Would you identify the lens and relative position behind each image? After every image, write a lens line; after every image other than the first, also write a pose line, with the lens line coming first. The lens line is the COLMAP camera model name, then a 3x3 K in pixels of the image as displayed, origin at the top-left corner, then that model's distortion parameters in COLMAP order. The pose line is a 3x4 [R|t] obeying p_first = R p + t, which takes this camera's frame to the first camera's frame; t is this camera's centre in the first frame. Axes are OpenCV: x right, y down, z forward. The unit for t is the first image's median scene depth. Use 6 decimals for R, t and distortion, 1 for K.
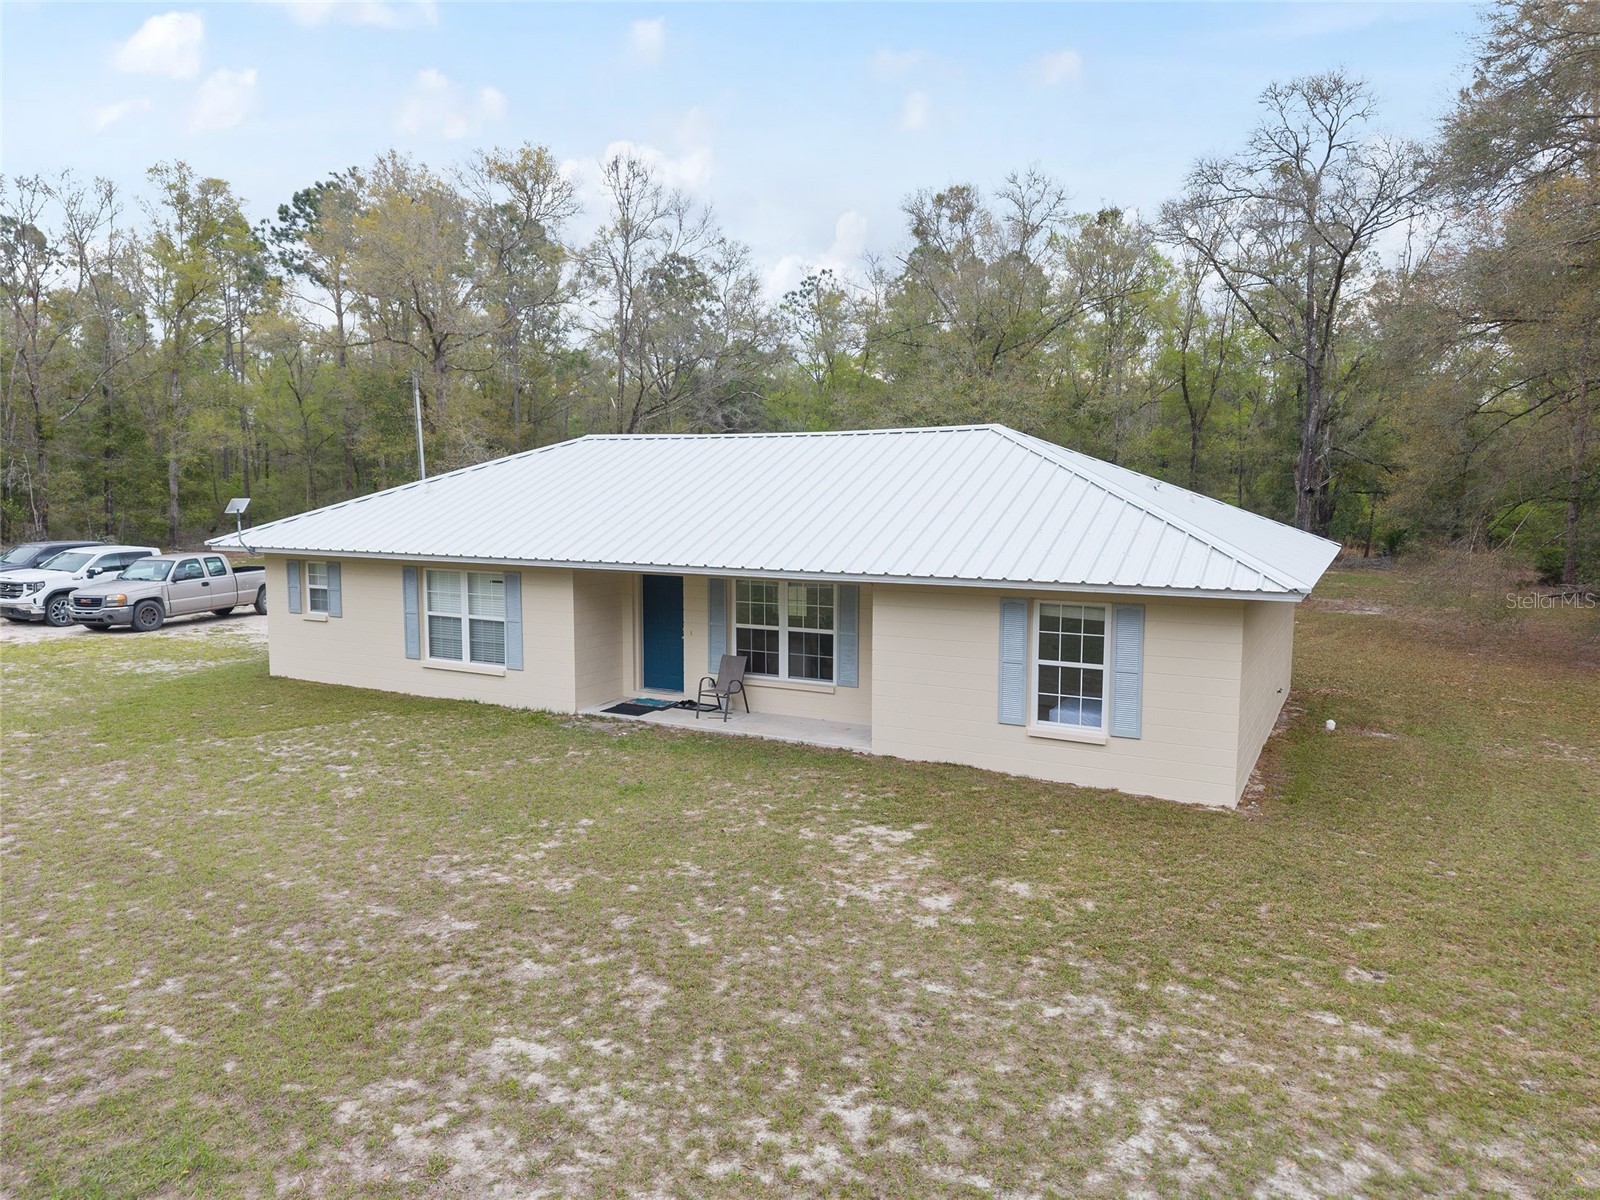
lens RADIAL K [[1063.4, 0, 788.3], [0, 1063.4, 613.6], [0, 0, 1]] dist [0.036493, -0.038988]
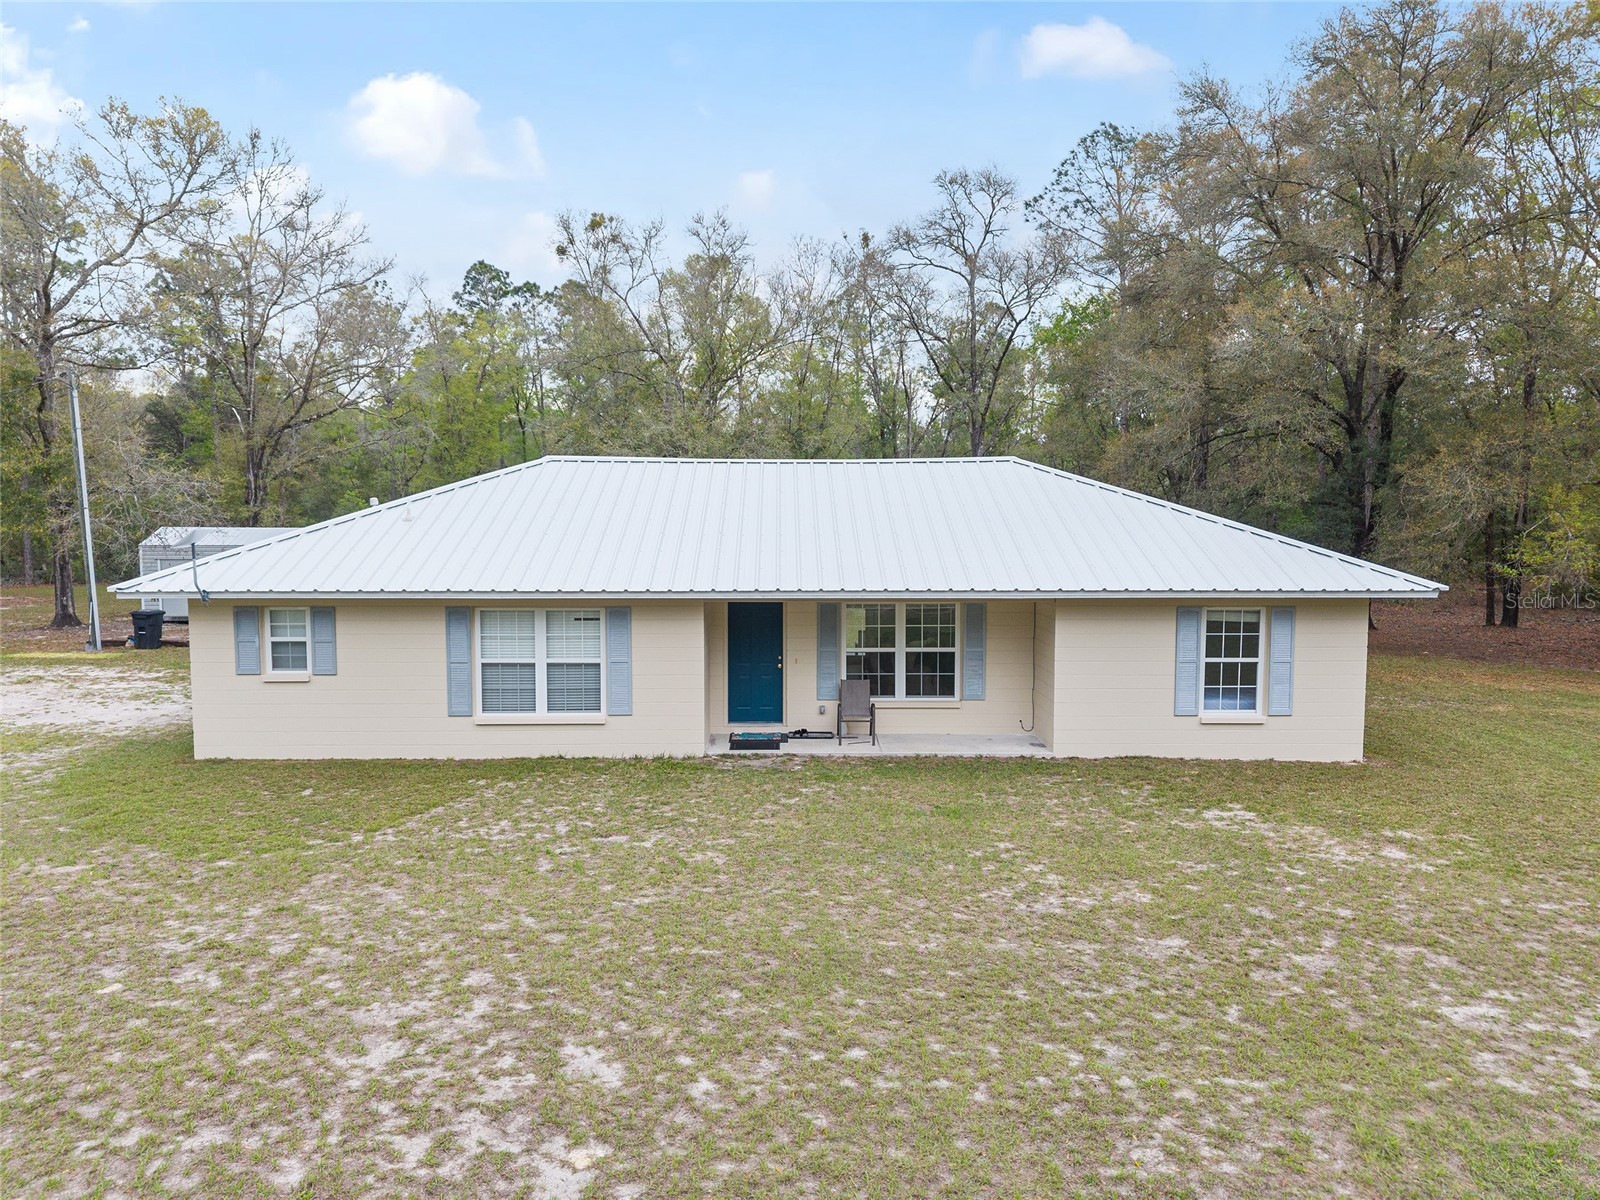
lens RADIAL K [[1063.4, 0, 788.3], [0, 1063.4, 613.6], [0, 0, 1]] dist [0.036493, -0.038988]
pose [[0.871865, -0.045578, 0.487622, -0.757194], [0.057964, 0.998265, -0.010332, -0.020846], [-0.486305, 0.037273, 0.872994, 0.191458]]
